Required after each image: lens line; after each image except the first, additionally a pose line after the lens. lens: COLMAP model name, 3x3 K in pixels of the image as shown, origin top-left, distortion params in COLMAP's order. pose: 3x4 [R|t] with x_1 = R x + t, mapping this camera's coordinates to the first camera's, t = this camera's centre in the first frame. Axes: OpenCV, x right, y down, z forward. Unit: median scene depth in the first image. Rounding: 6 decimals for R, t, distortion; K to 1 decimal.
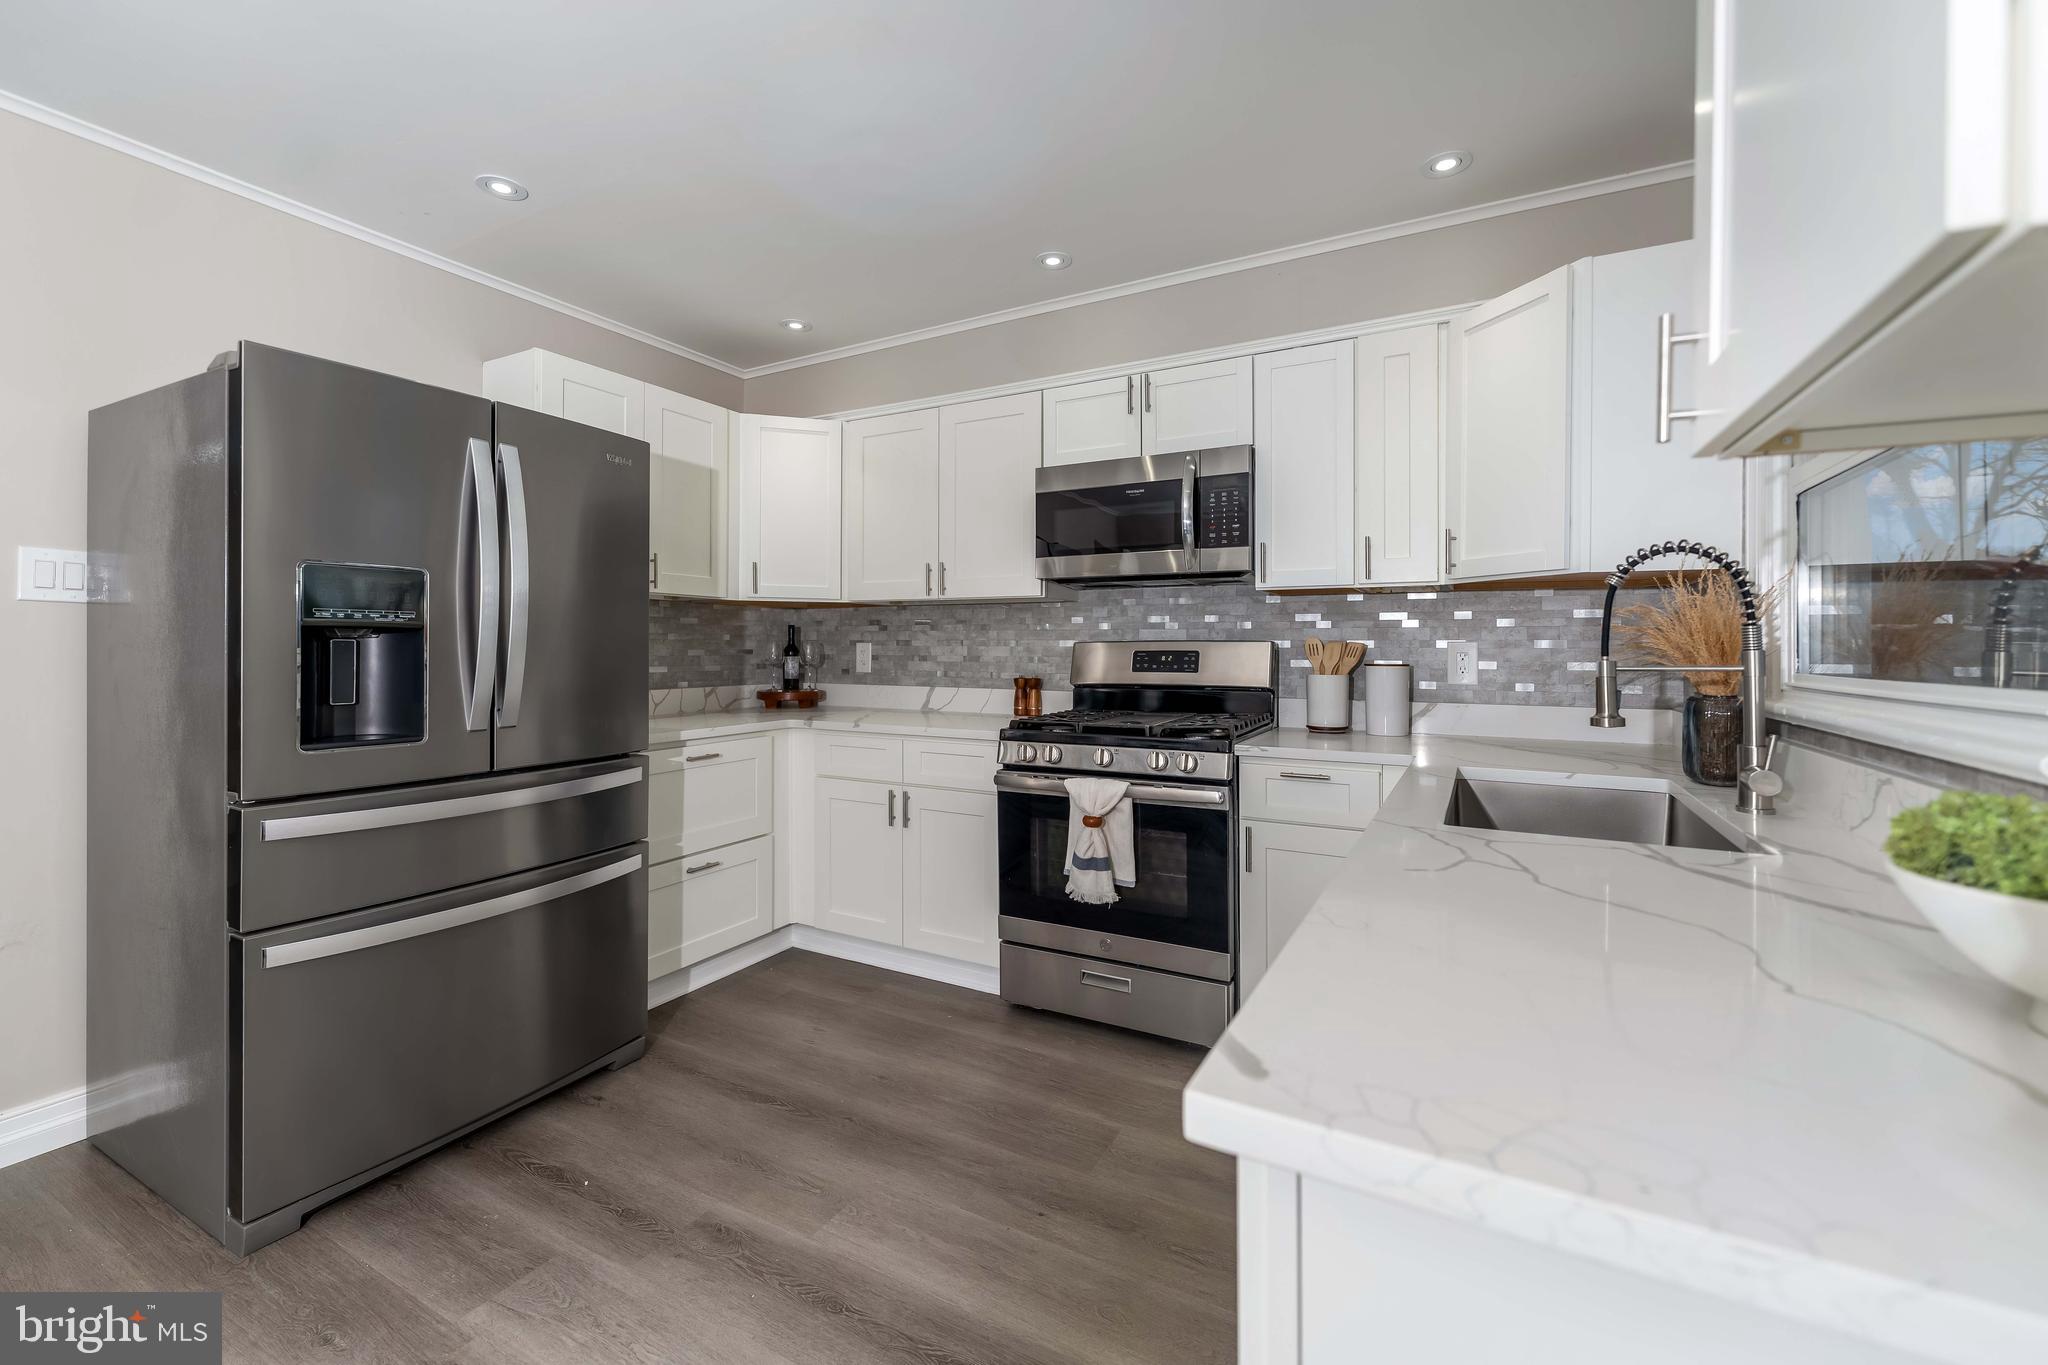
lens RADIAL K [[847.2, 0, 1021.9], [0, 847.2, 619.6], [0, 0, 1]] dist [-0.000394, -0.000106]
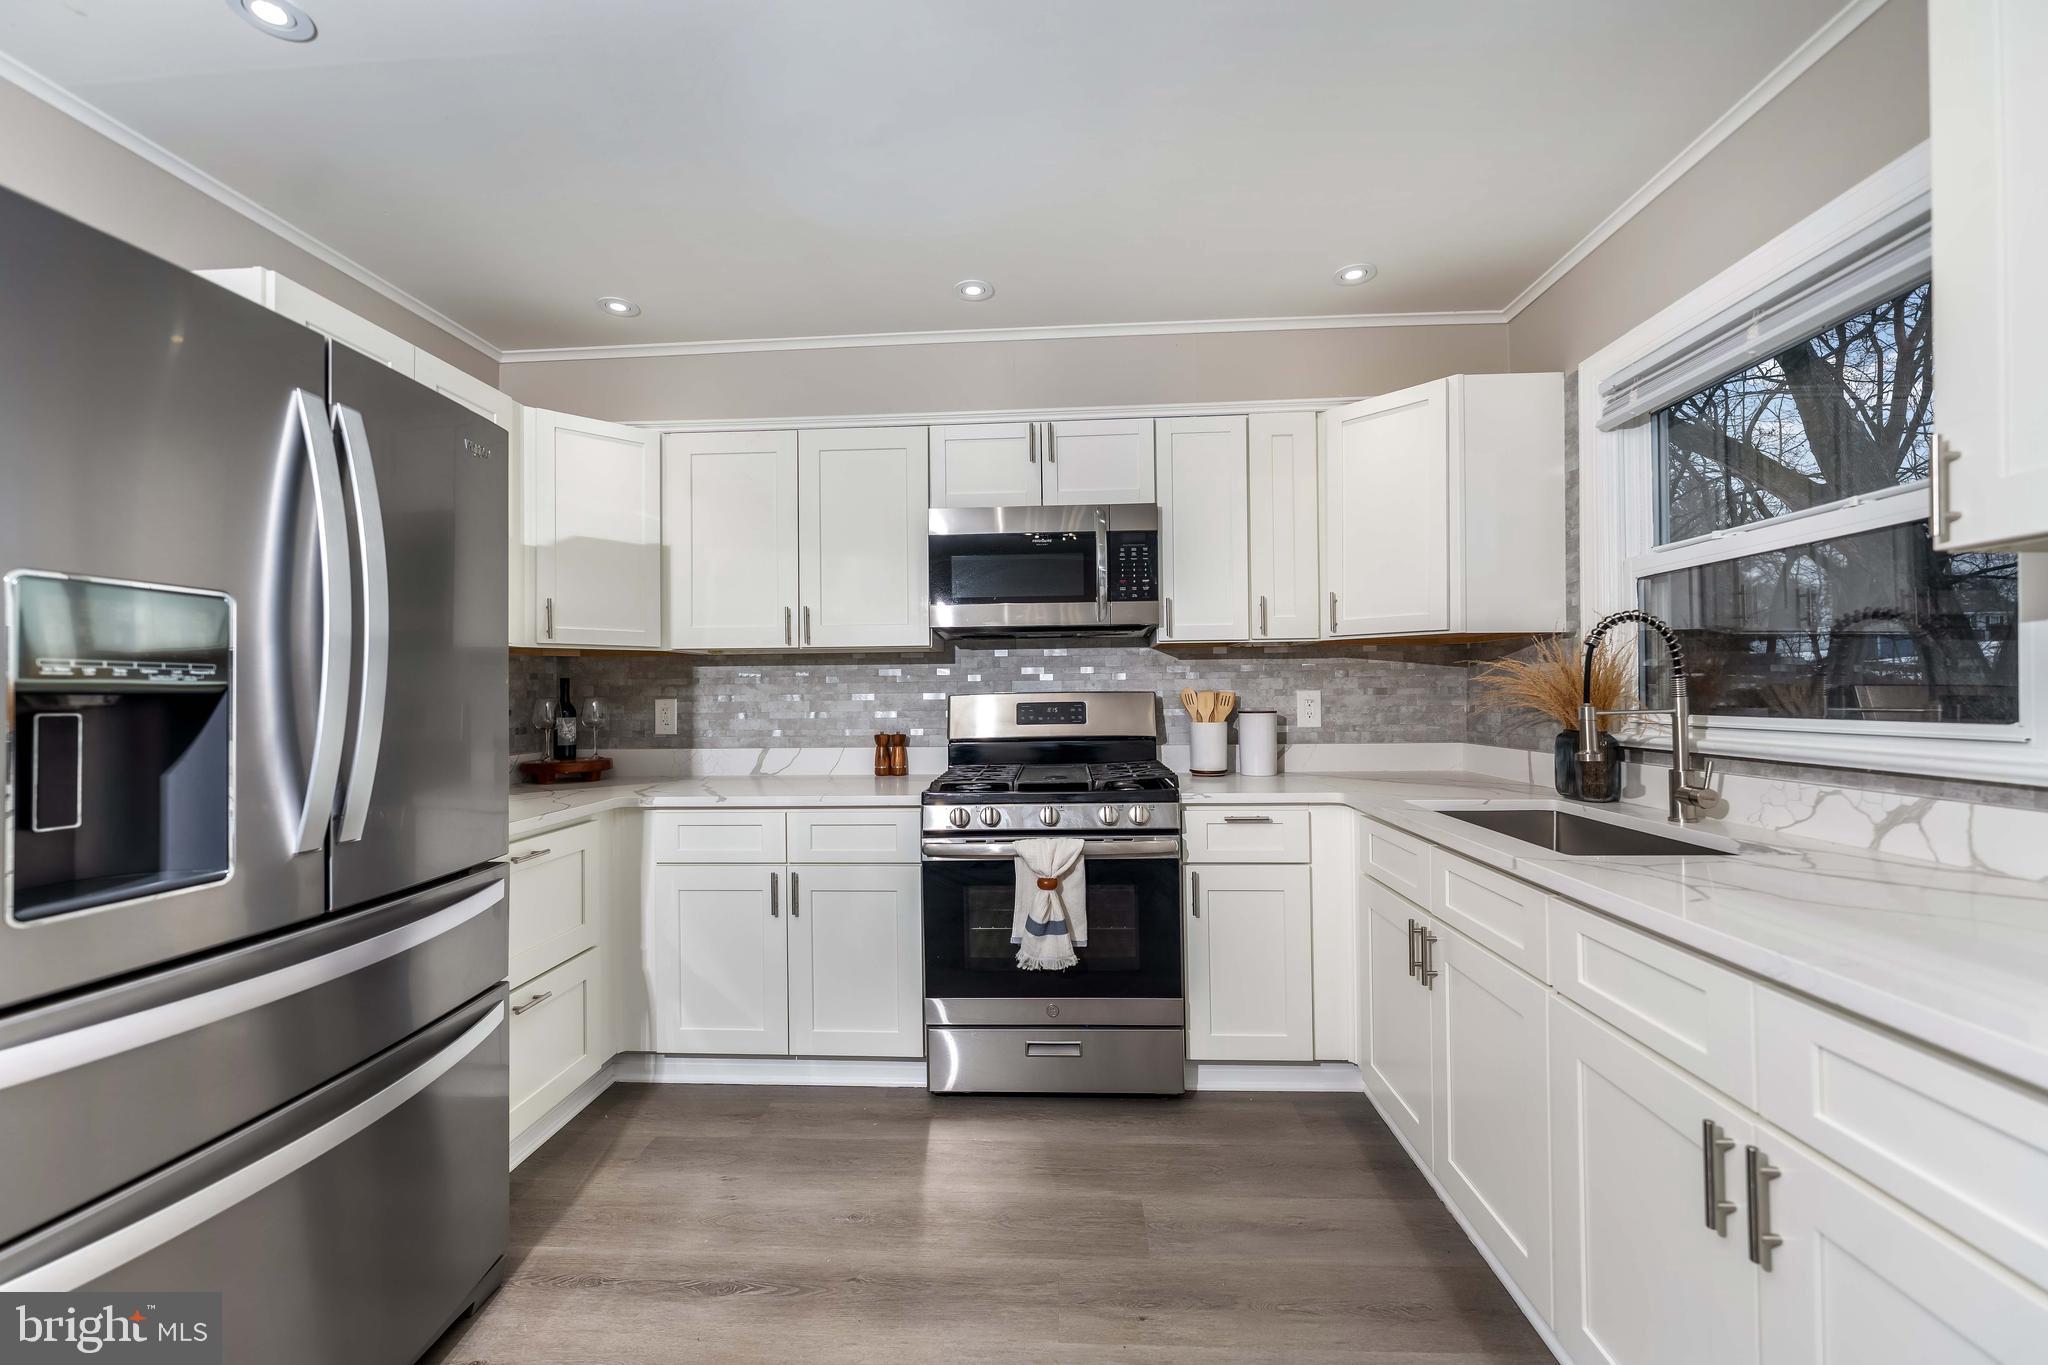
lens RADIAL K [[827.7, 0, 1018.2], [0, 827.7, 662.2], [0, 0, 1]] dist [0.001916, -0.000165]
pose [[0.901658, 0.002345, 0.432443, -0.318979], [0.000653, 0.999977, -0.006783, -0.004606], [-0.432449, 0.006398, 0.901636, 0.155280]]
